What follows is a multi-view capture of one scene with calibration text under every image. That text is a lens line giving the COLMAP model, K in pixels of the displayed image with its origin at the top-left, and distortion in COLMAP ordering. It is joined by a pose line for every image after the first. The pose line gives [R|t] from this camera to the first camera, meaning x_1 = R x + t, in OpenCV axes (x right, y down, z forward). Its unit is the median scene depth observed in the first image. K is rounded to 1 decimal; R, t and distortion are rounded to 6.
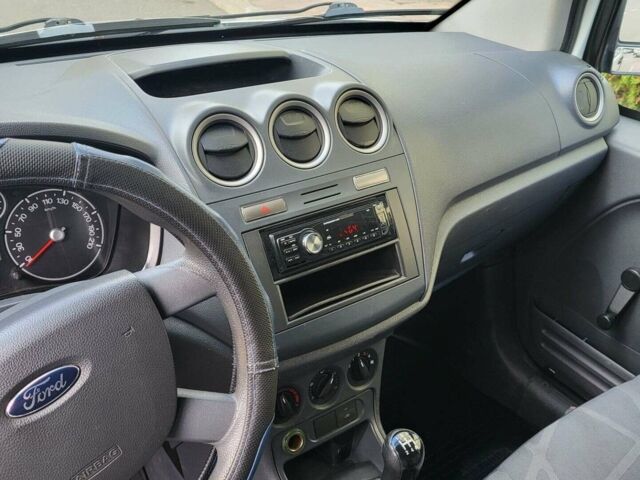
lens RADIAL K [[636.1, 0, 339.6], [0, 636.1, 241.5], [0, 0, 1]] dist [0.068257, 0.016174]
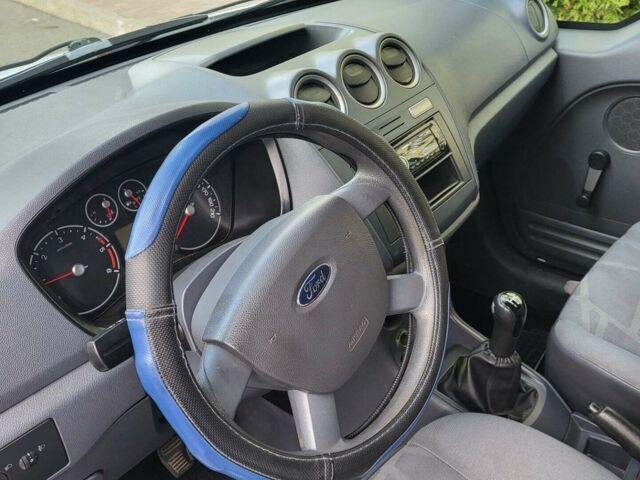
lens RADIAL K [[636.1, 0, 339.6], [0, 636.1, 241.5], [0, 0, 1]] dist [0.068257, 0.016174]
pose [[0.957587, -0.249256, 0.144563, -0.313624], [0.246262, 0.968437, 0.038536, 0.058897], [-0.149605, -0.001301, 0.988745, -0.163857]]
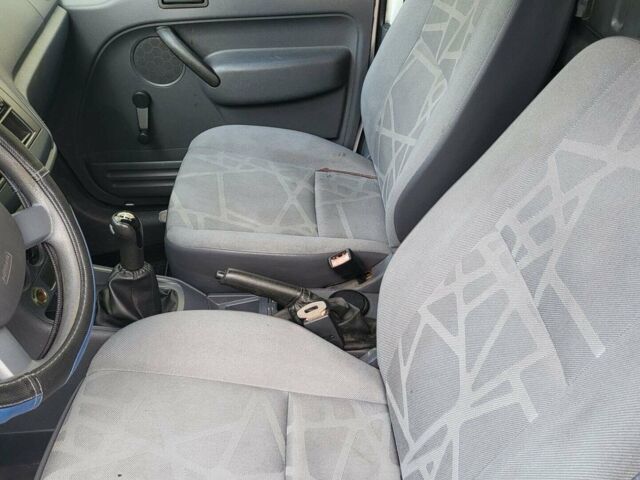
lens RADIAL K [[643.1, 0, 320.0], [0, 643.1, 240.0], [0, 0, 1]] dist [0.022885, 0.012570]
pose [[0.553914, -0.565550, 0.611009, -0.460856], [0.505904, 0.811489, 0.292484, 0.132289], [-0.661242, 0.147101, 0.735609, -0.263118]]
